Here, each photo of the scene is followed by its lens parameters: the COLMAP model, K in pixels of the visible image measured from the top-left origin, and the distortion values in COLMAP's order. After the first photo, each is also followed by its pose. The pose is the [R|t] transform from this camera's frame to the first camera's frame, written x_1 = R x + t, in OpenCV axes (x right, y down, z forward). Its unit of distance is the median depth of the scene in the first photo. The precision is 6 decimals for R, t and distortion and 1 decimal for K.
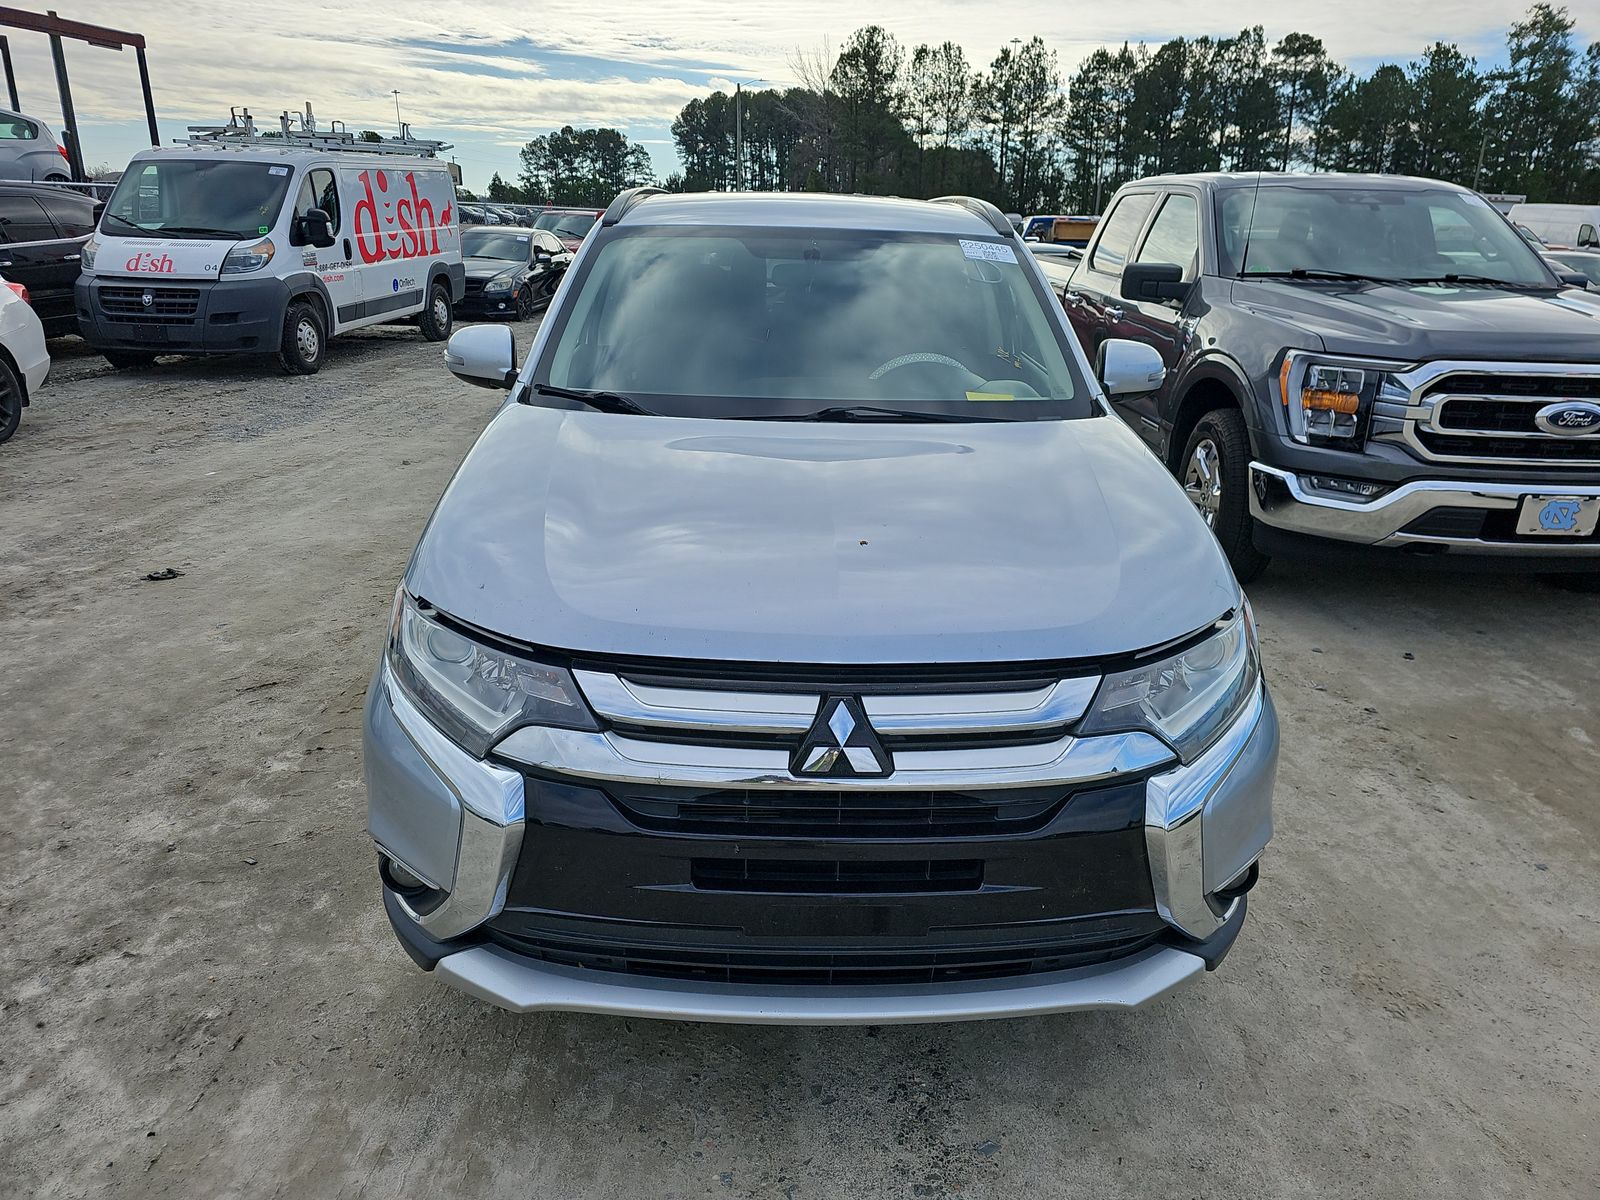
lens RADIAL K [[1072.4, 0, 804.8], [0, 1072.4, 595.6], [0, 0, 1]] dist [0.045874, -0.041478]
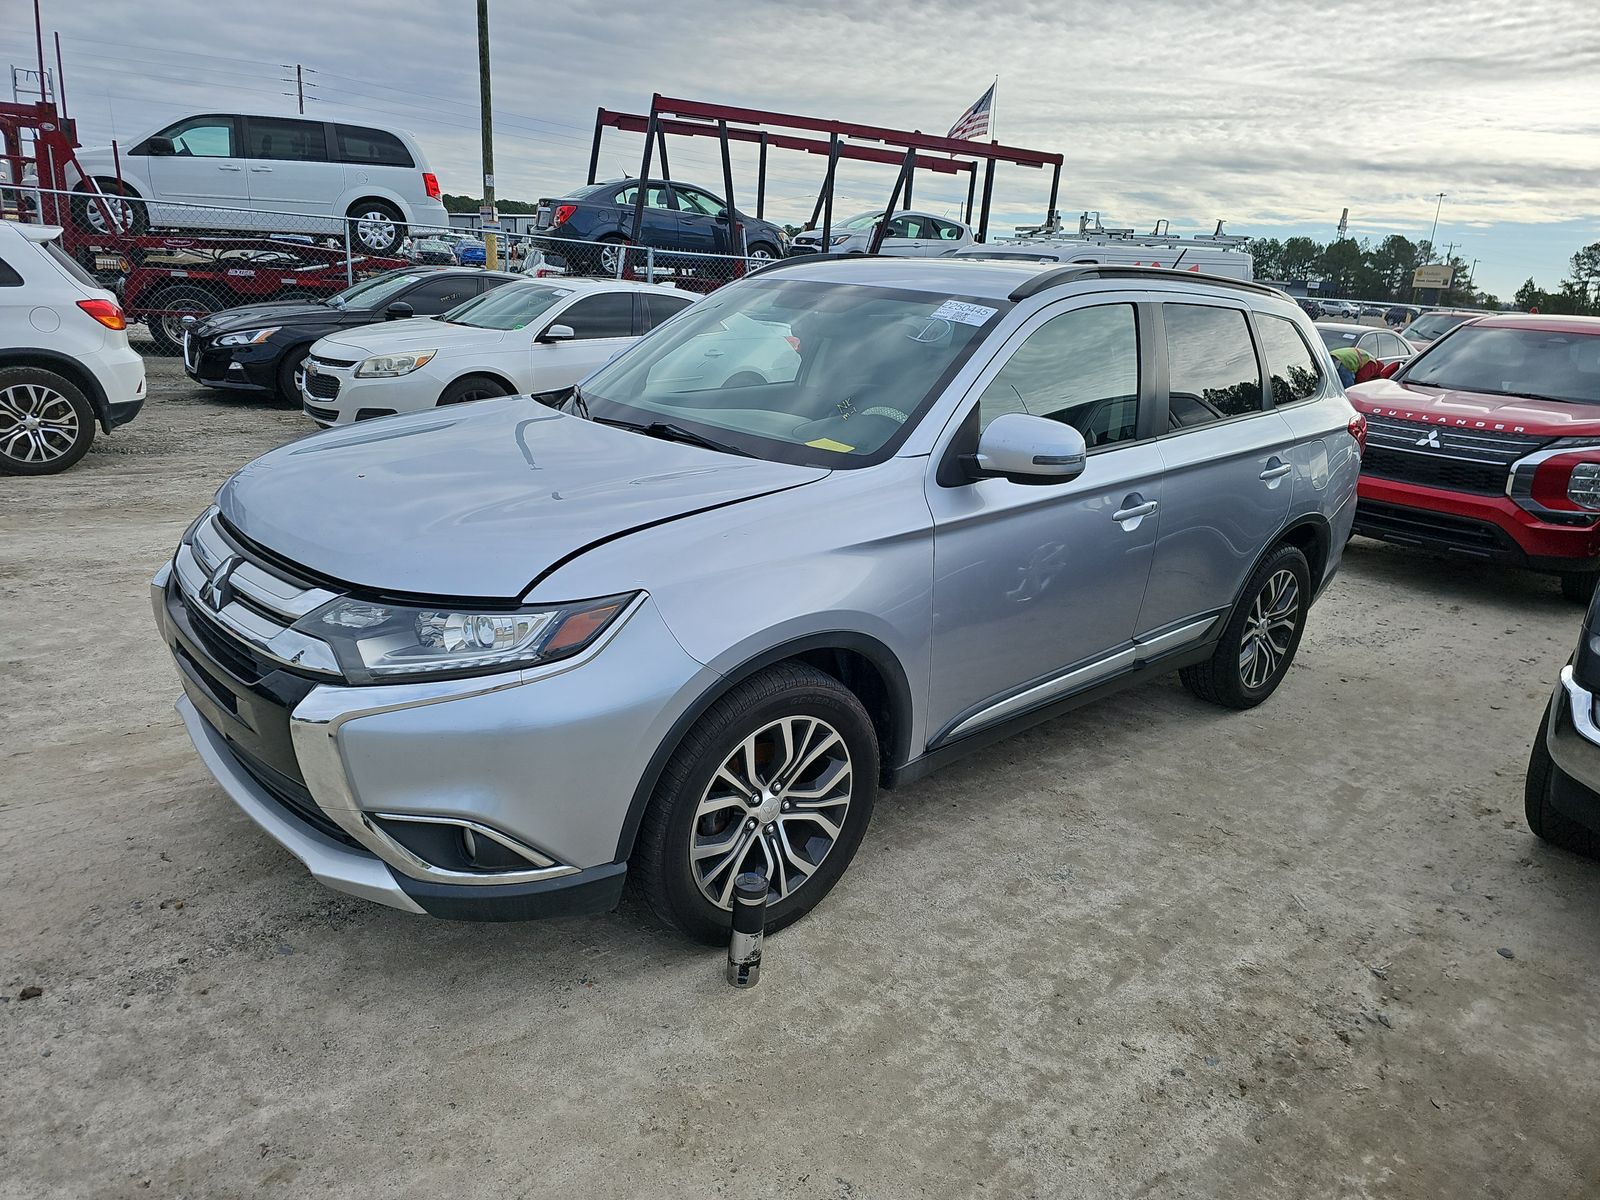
lens RADIAL K [[1072.4, 0, 807.3], [0, 1072.4, 602.6], [0, 0, 1]] dist [0.045874, -0.041478]
pose [[0.643870, 0.238982, -0.726855, 0.393762], [-0.296925, 0.953565, 0.050496, -0.036367], [0.705171, 0.183309, 0.684932, 0.135510]]
